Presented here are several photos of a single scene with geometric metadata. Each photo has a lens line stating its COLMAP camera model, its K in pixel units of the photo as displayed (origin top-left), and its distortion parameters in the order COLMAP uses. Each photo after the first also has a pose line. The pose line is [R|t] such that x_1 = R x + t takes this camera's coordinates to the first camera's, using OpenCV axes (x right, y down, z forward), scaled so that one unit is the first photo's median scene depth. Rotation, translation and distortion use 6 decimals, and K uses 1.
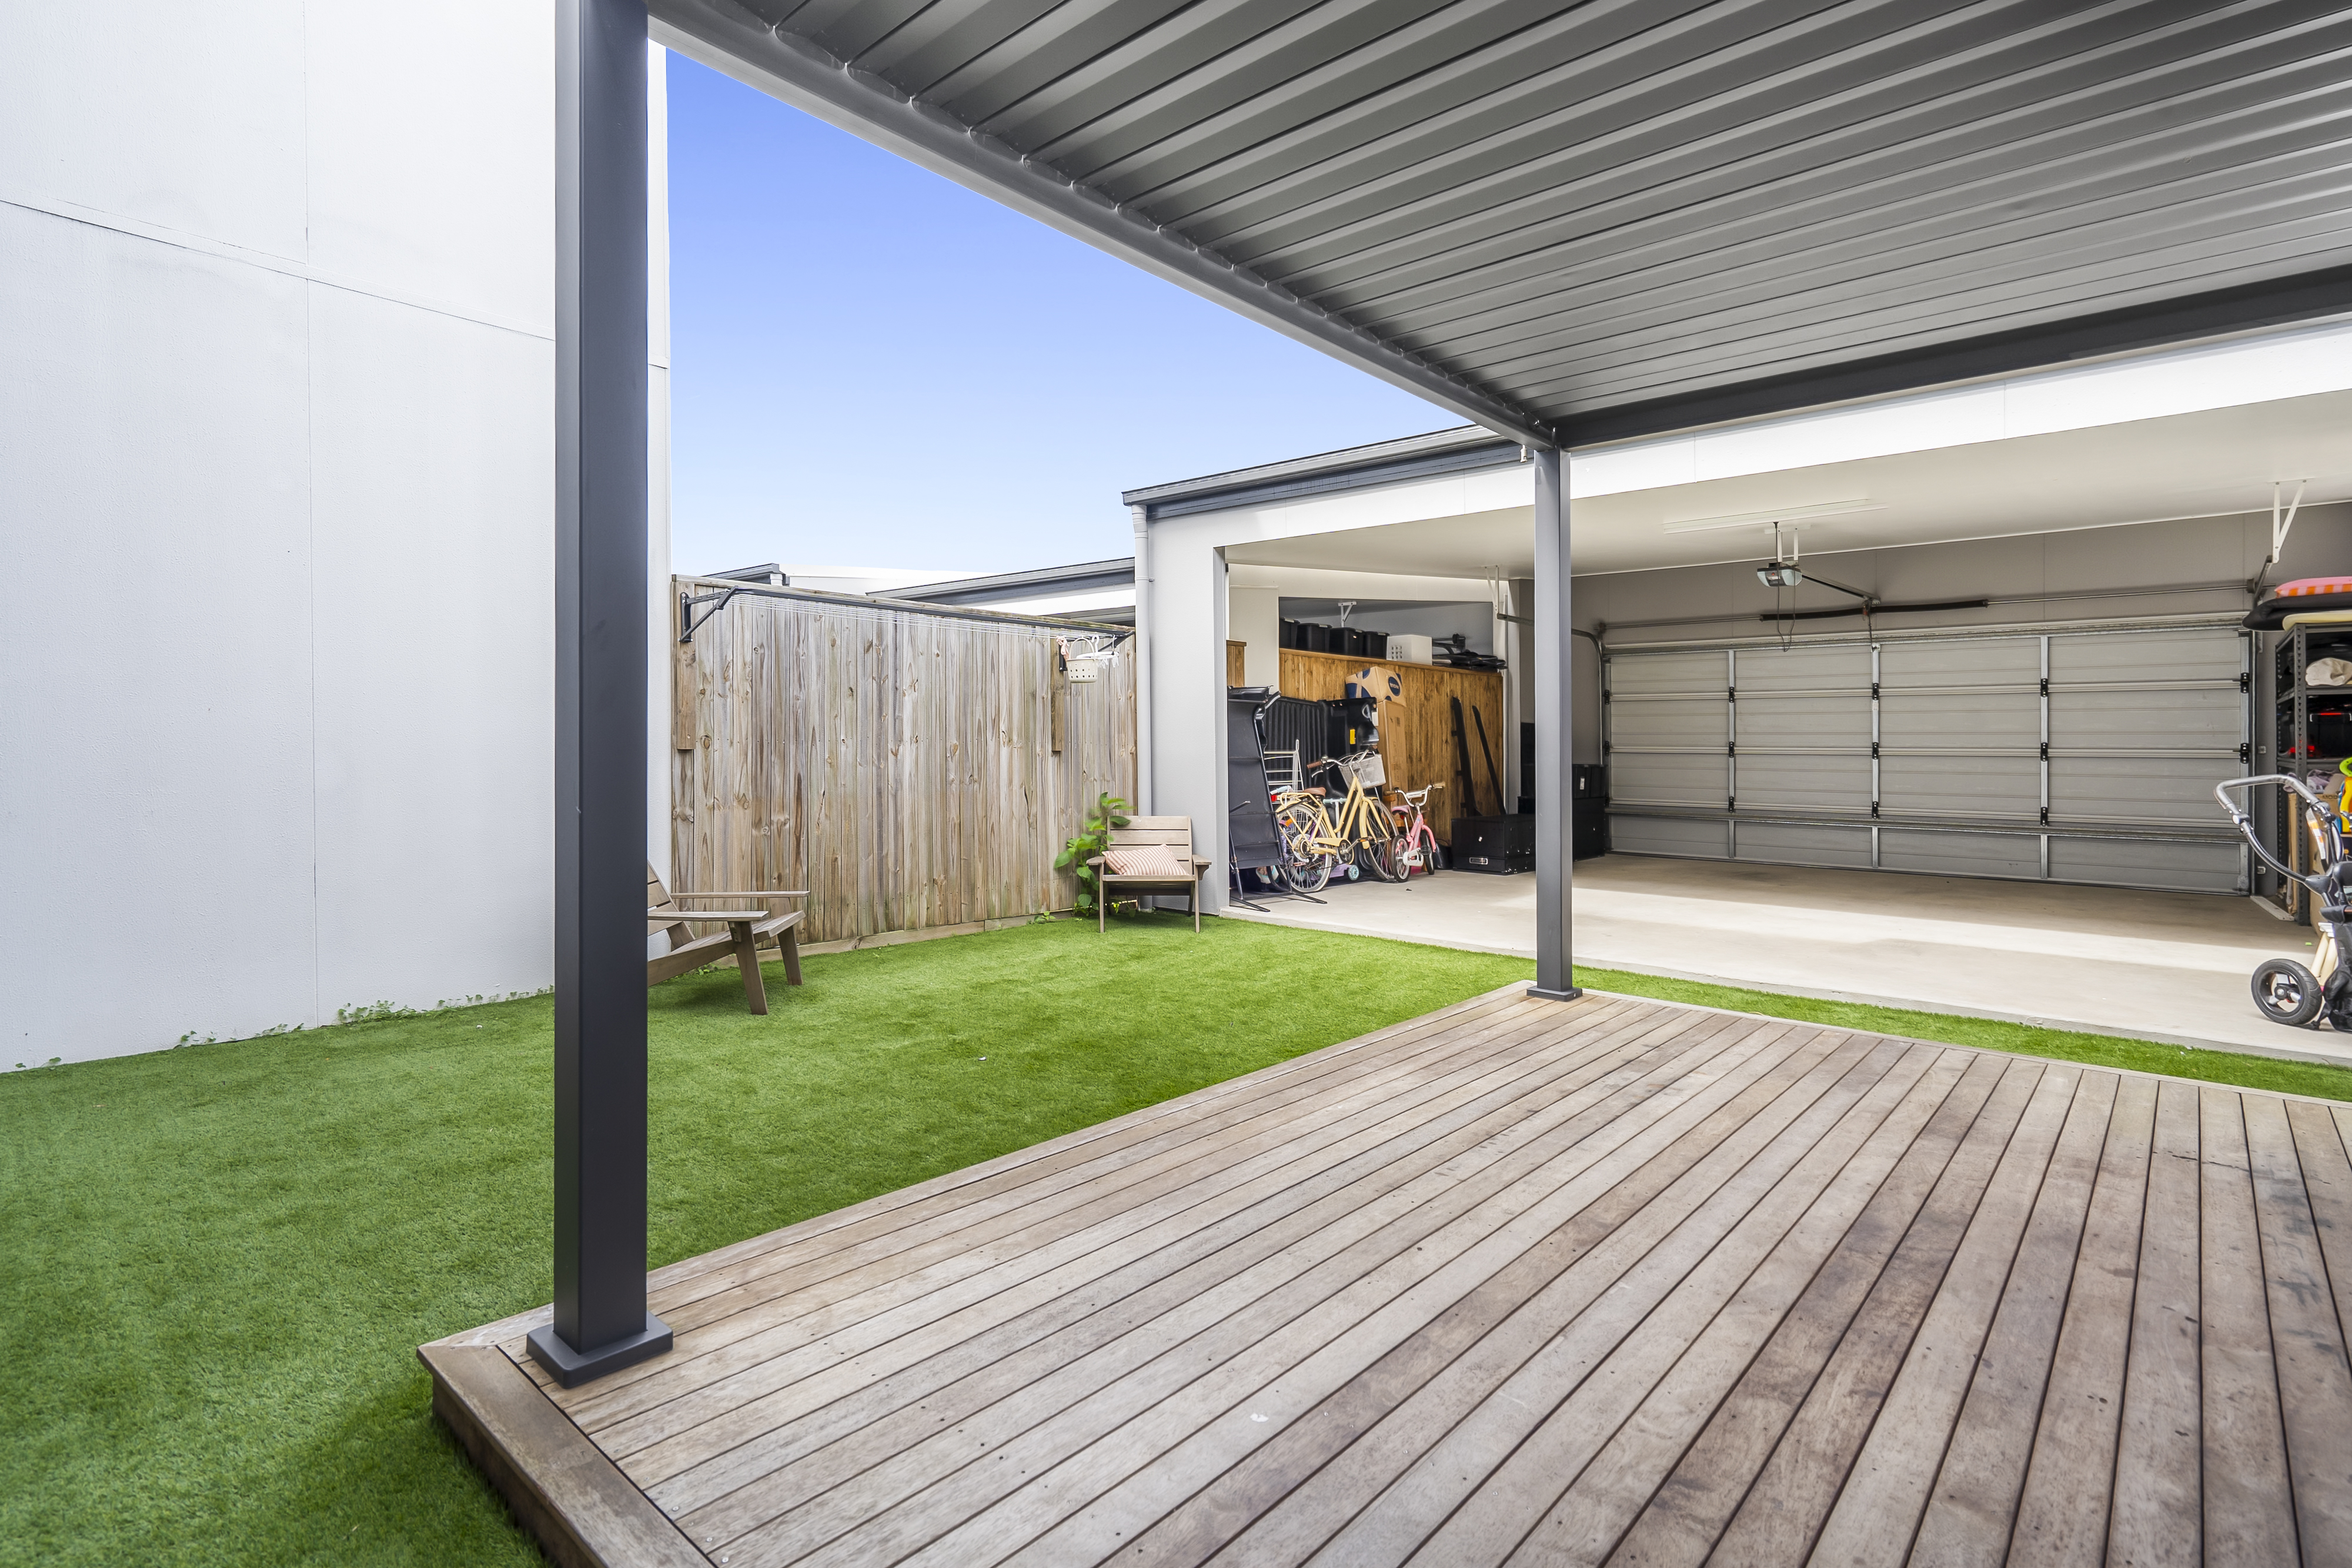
lens RADIAL K [[1168.1, 0, 1182.3], [0, 1168.1, 768.0], [0, 0, 1]] dist [0.003658, 0.000135]
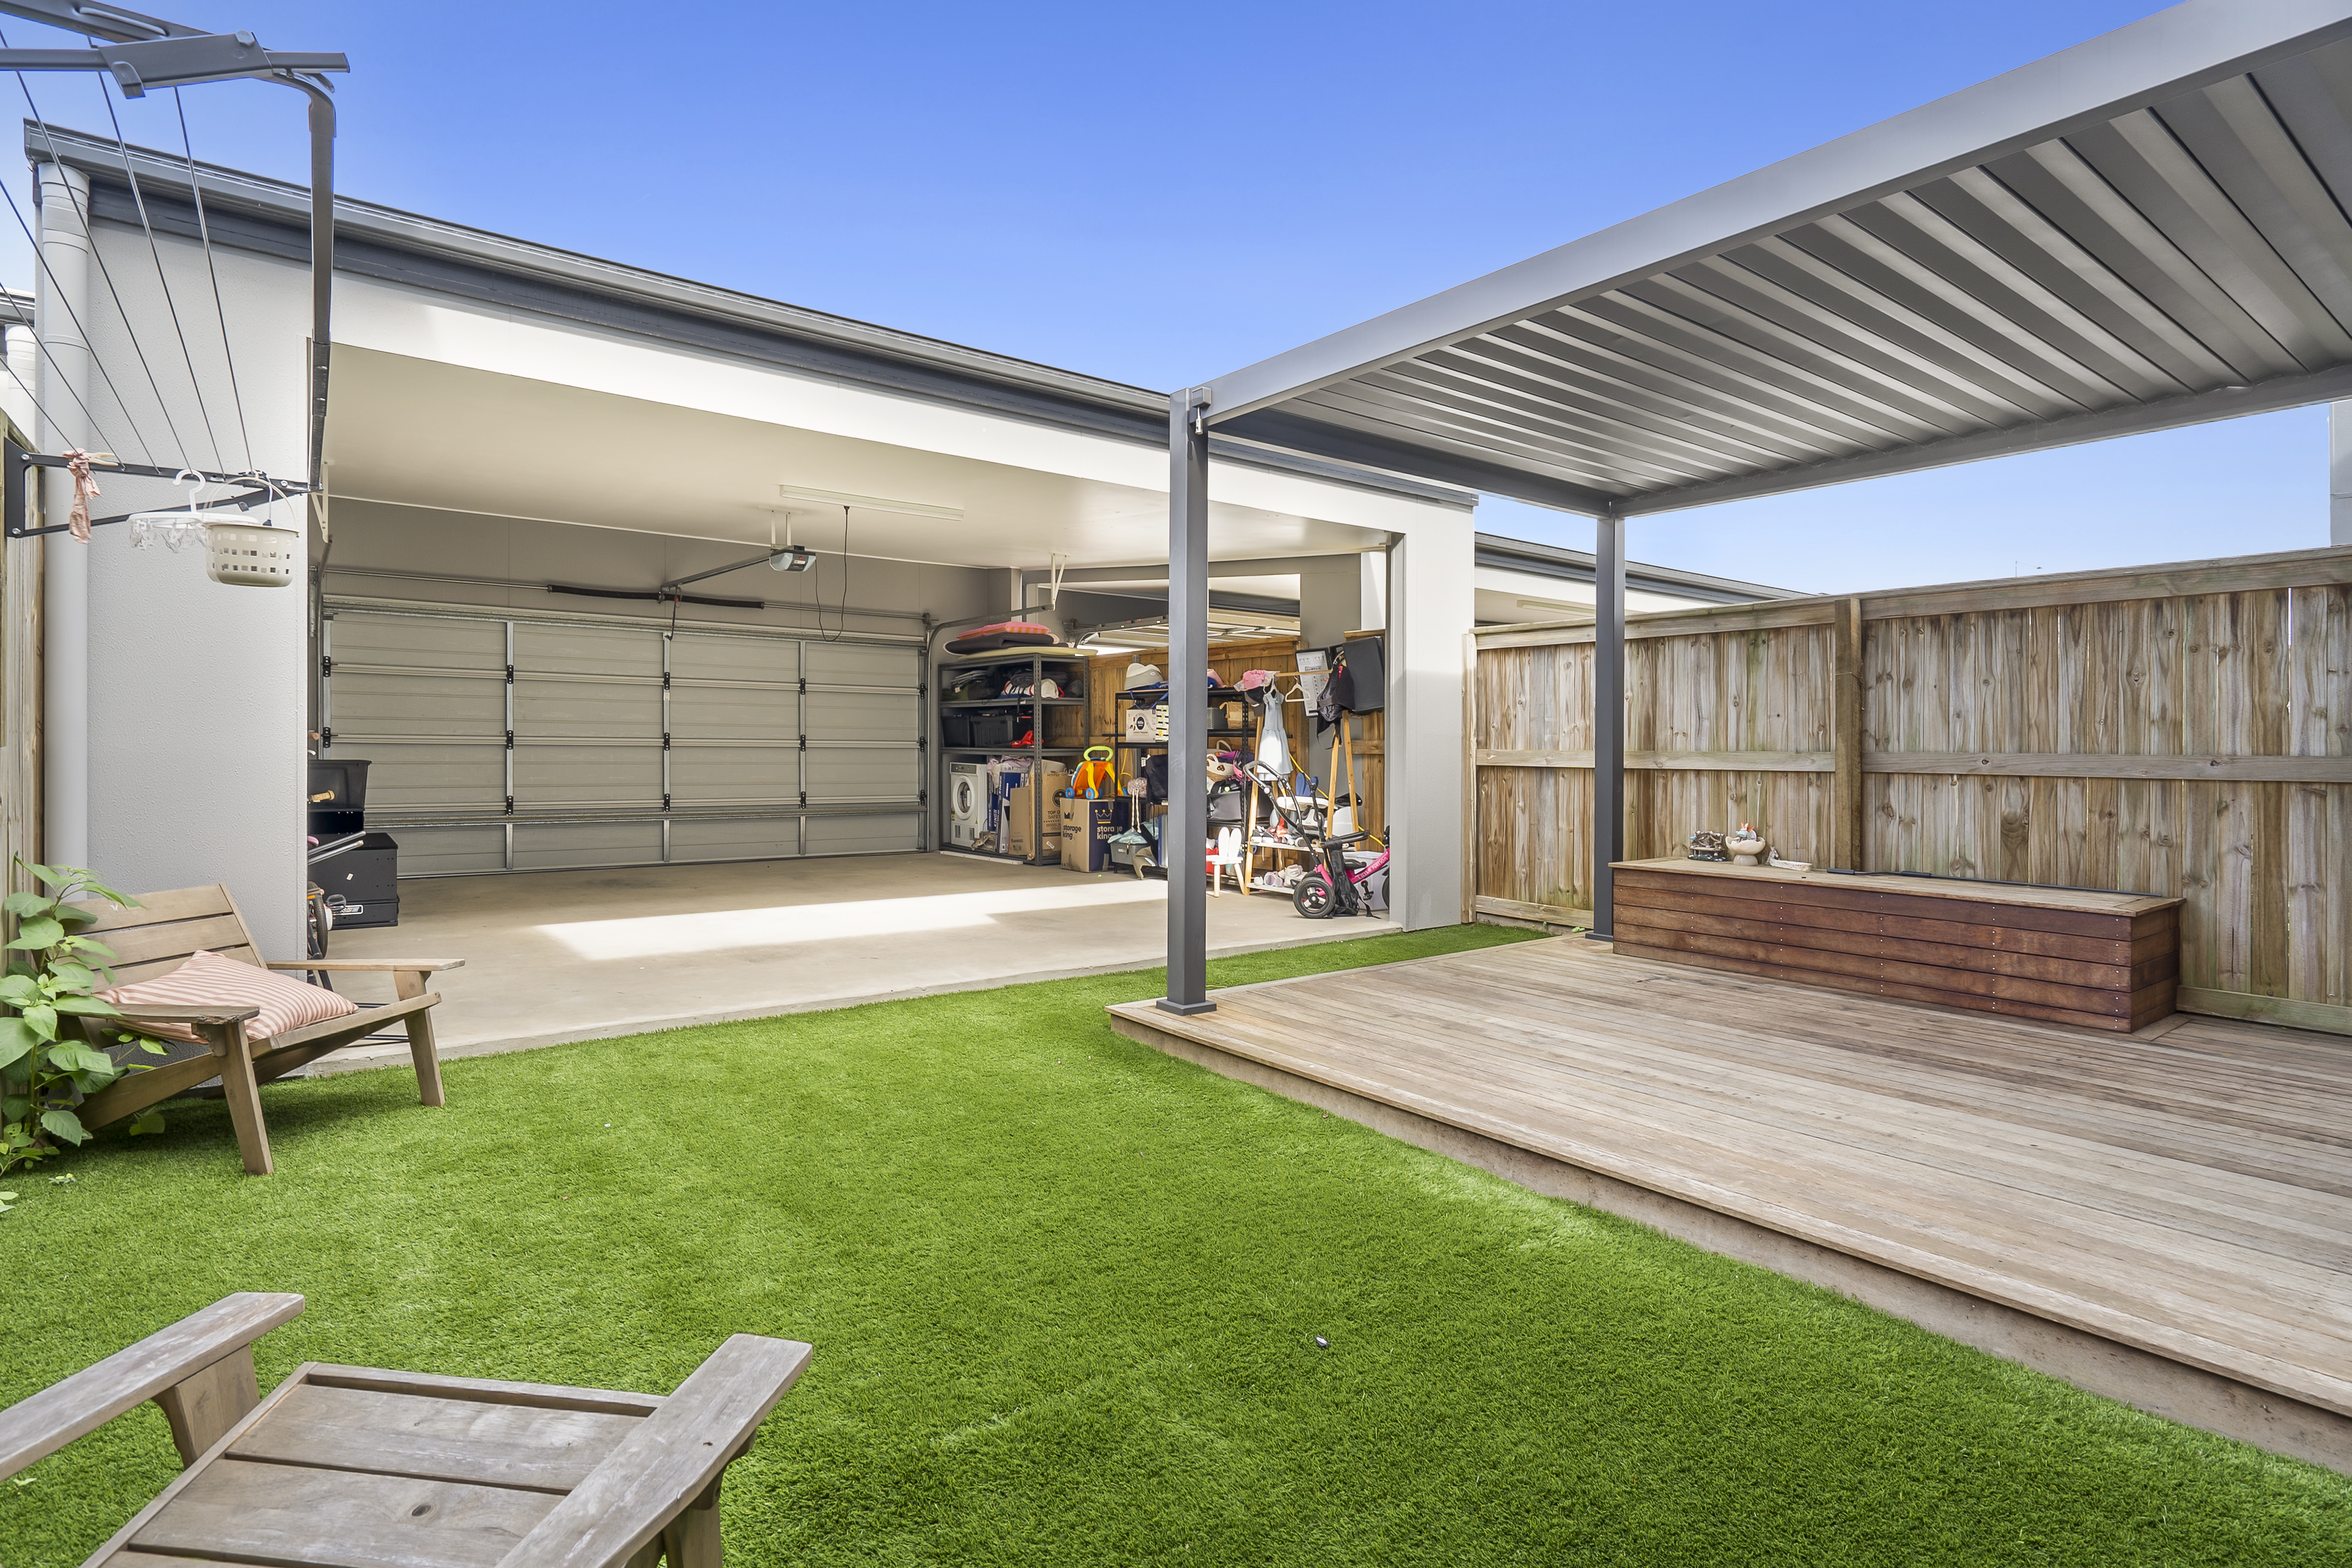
lens RADIAL K [[1168.1, 0, 1193.2], [0, 1168.1, 737.8], [0, 0, 1]] dist [0.003658, 0.000135]
pose [[0.187170, 0.004144, 0.982319, -0.289027], [0.010448, 0.999926, -0.006209, -0.007548], [-0.982272, 0.011425, 0.187113, 0.394460]]
